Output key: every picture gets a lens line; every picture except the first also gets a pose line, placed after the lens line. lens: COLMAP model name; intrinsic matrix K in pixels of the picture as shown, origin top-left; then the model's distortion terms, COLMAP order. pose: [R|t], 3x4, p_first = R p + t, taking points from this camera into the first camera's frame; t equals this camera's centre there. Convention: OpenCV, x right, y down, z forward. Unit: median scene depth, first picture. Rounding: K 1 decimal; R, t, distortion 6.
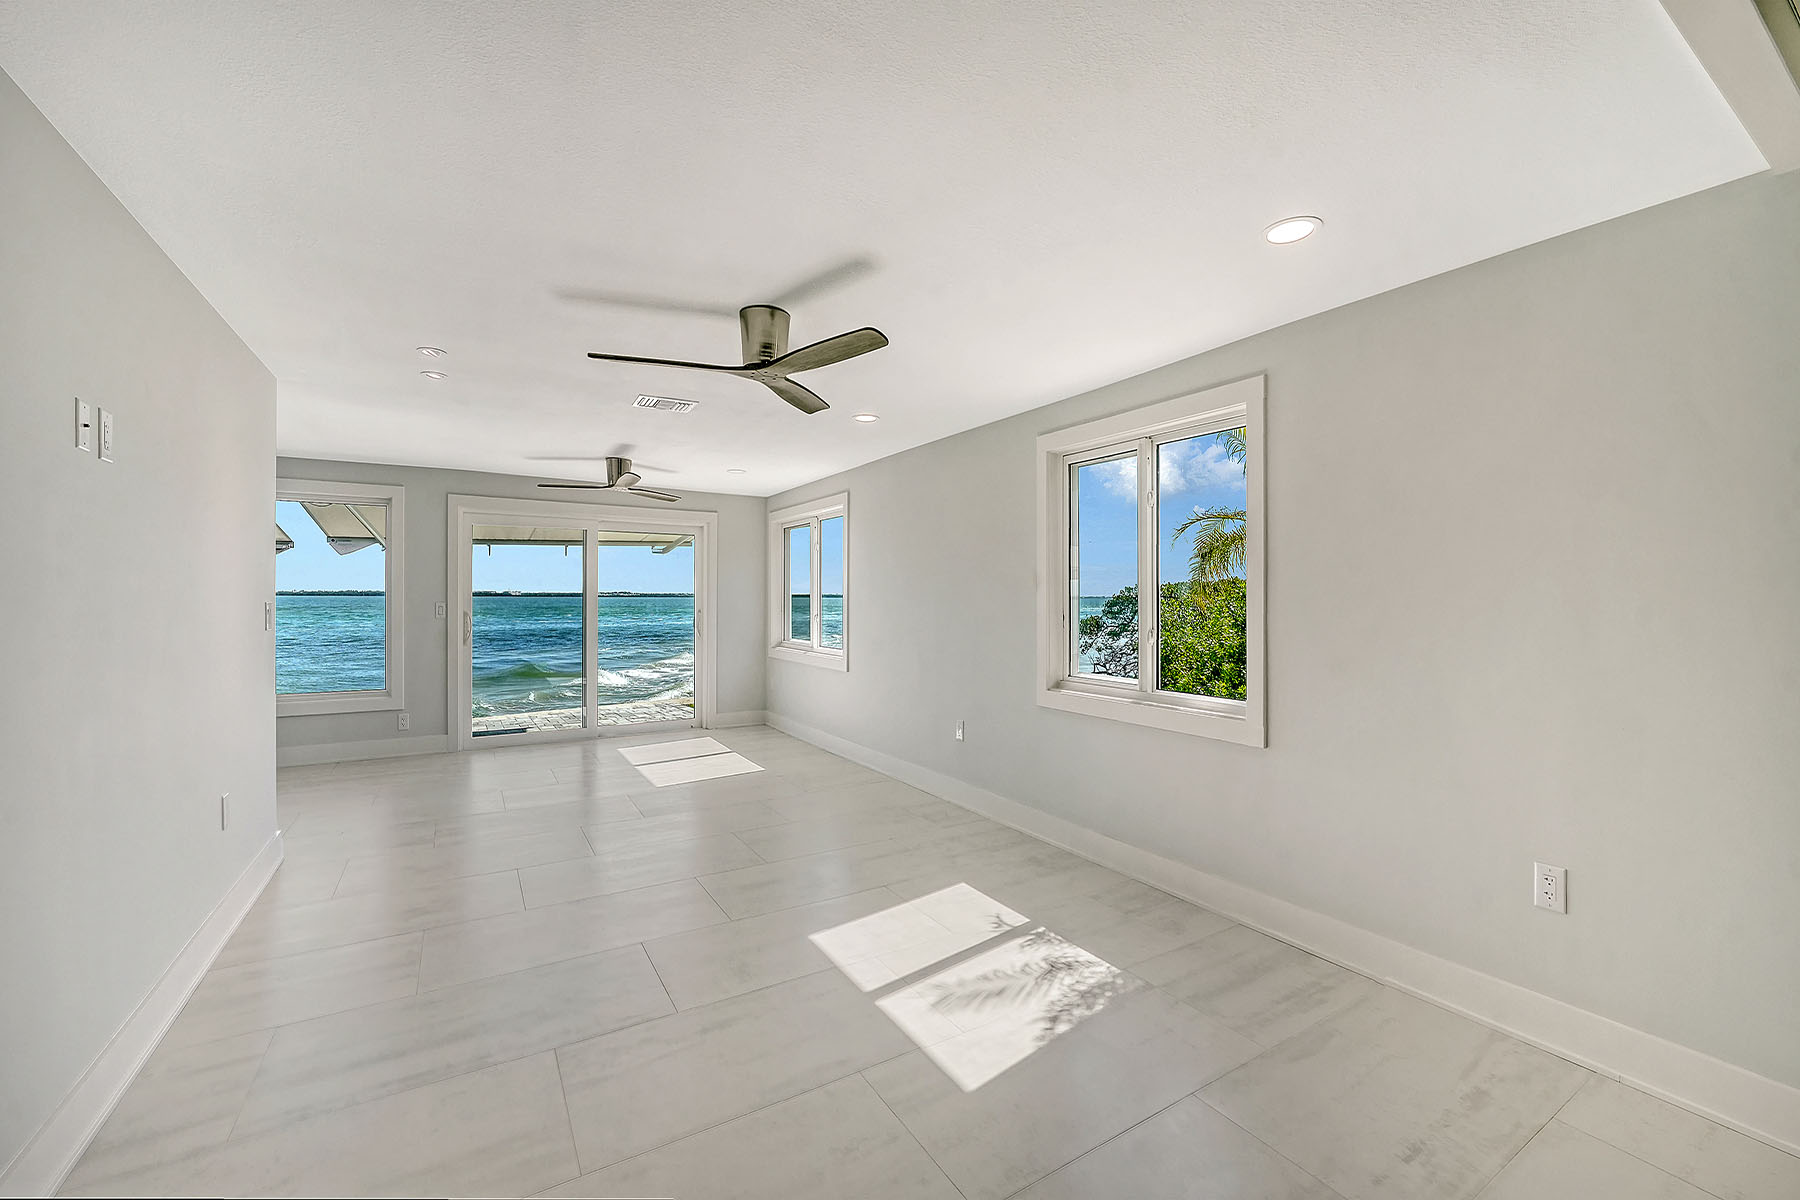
lens RADIAL K [[715.2, 0, 890.1], [0, 715.2, 598.0], [0, 0, 1]] dist [-0.001272, -0.000731]
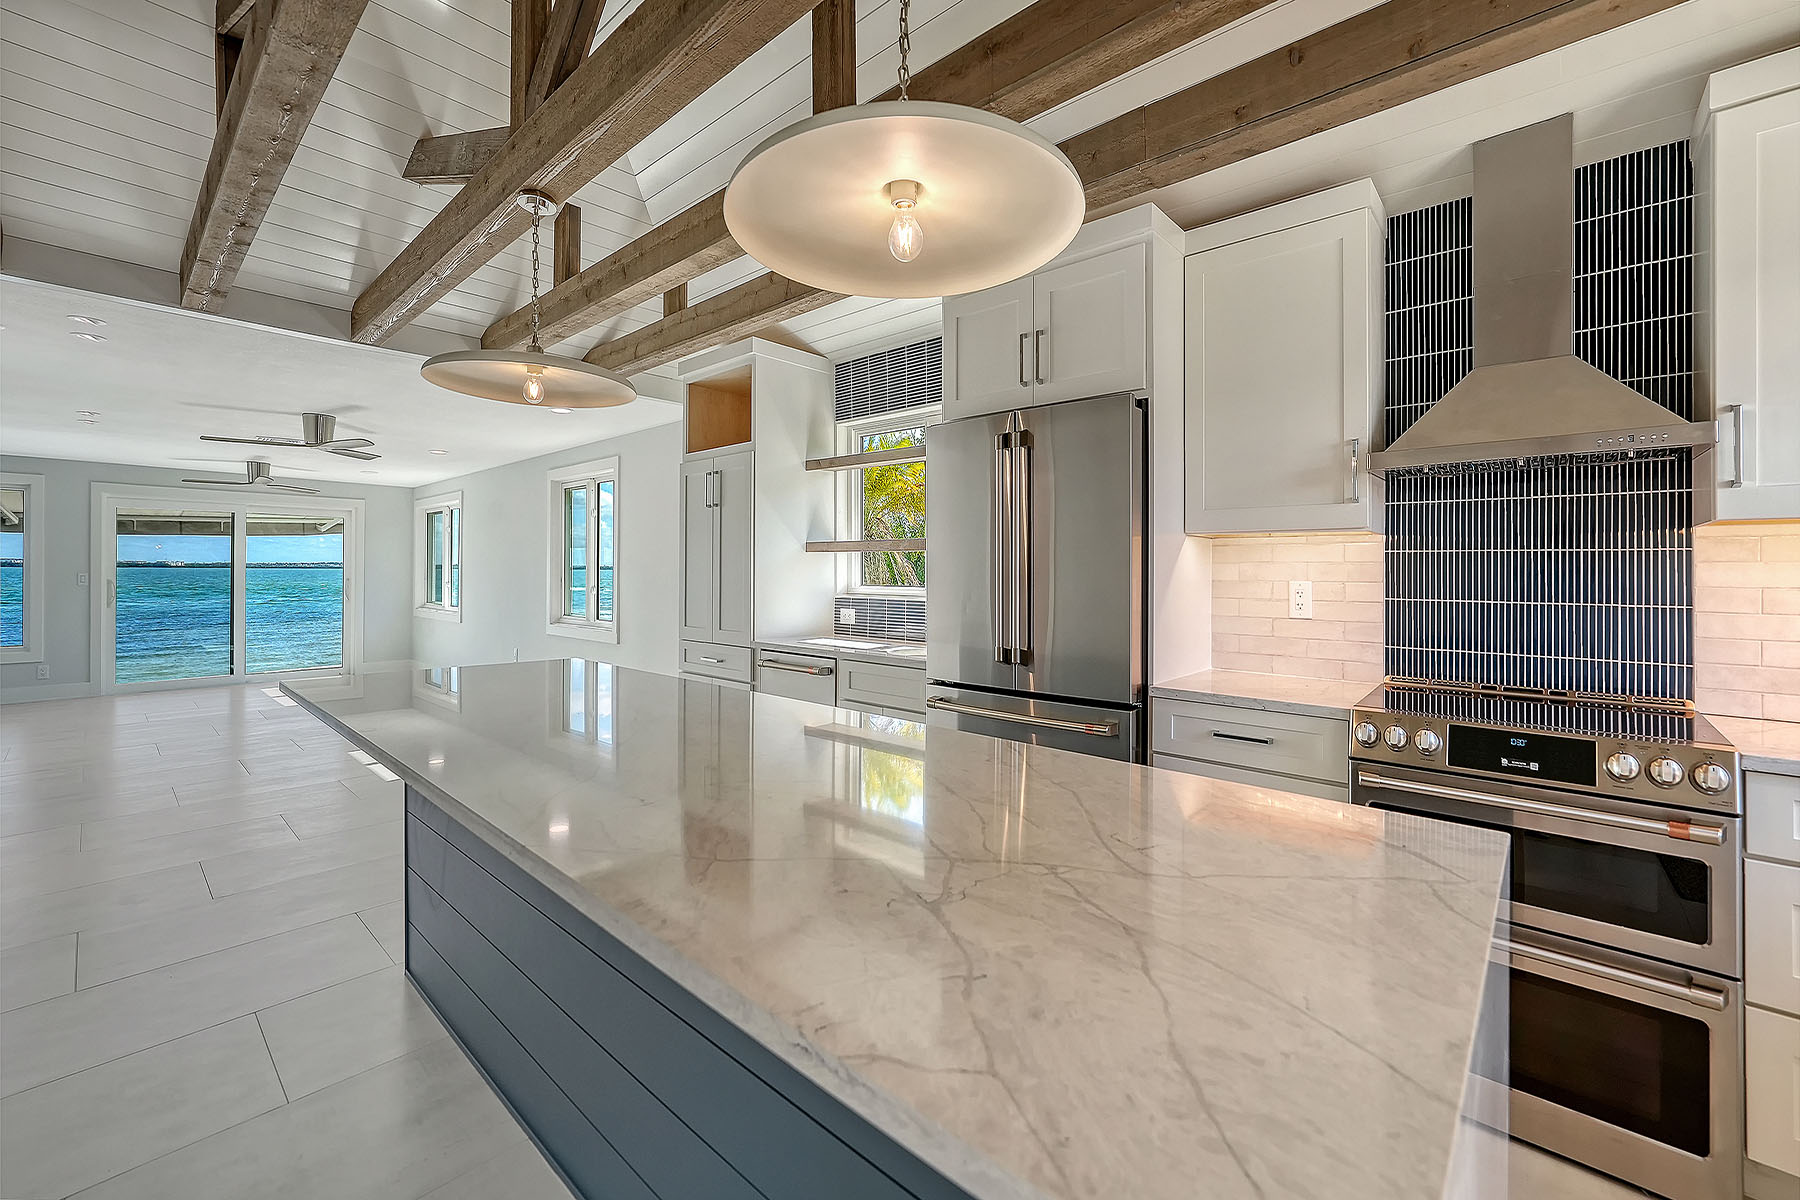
lens RADIAL K [[715.2, 0, 862.1], [0, 715.2, 574.2], [0, 0, 1]] dist [-0.001272, -0.000731]
pose [[0.963630, 0.006360, 0.267166, 0.297934], [-0.006910, 0.999976, 0.001117, 0.001458], [-0.267152, -0.002922, 0.963650, -0.478107]]
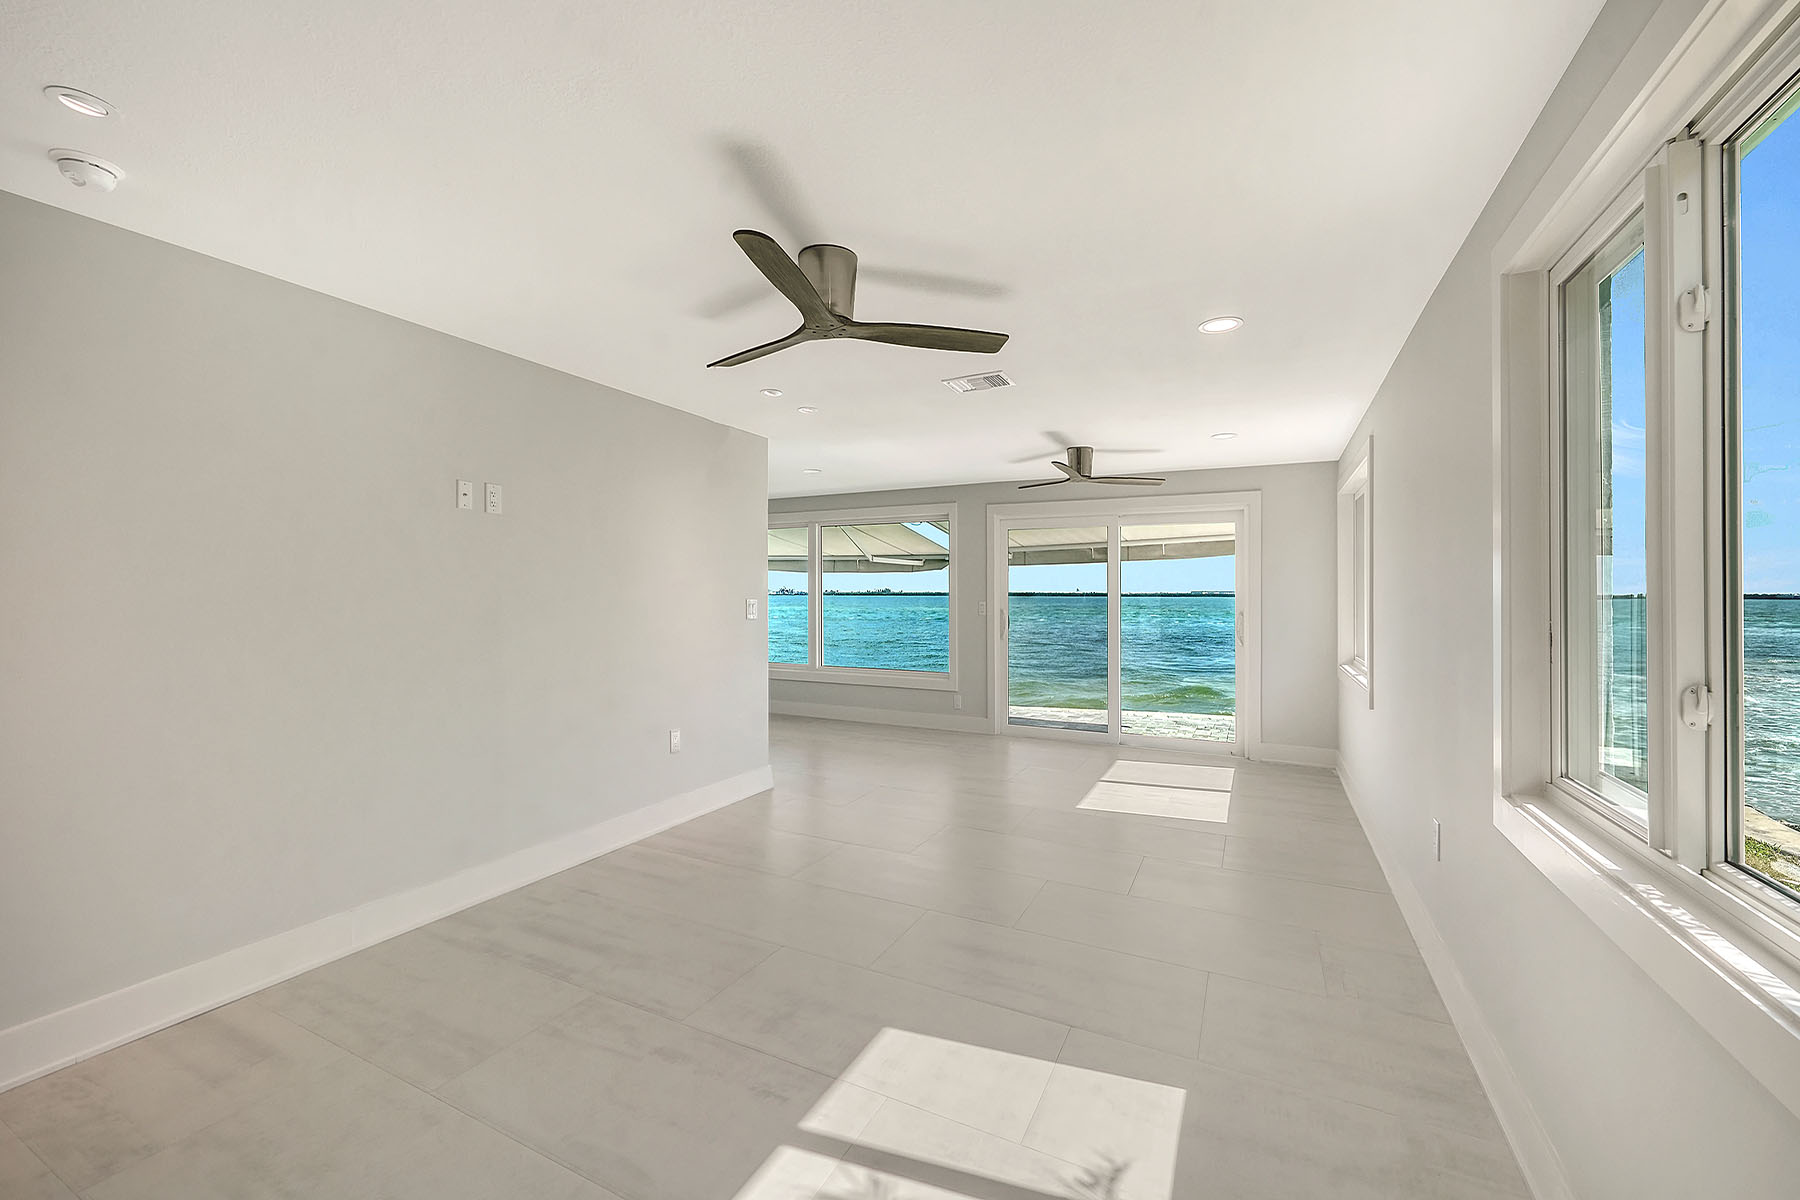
lens RADIAL K [[715.2, 0, 900.9], [0, 715.2, 612.0], [0, 0, 1]] dist [-0.001272, -0.000731]
pose [[0.539982, 0.019028, -0.841461, 0.250814], [-0.002554, 0.999777, 0.020969, -0.000331], [0.841673, -0.009174, 0.539910, 0.270944]]
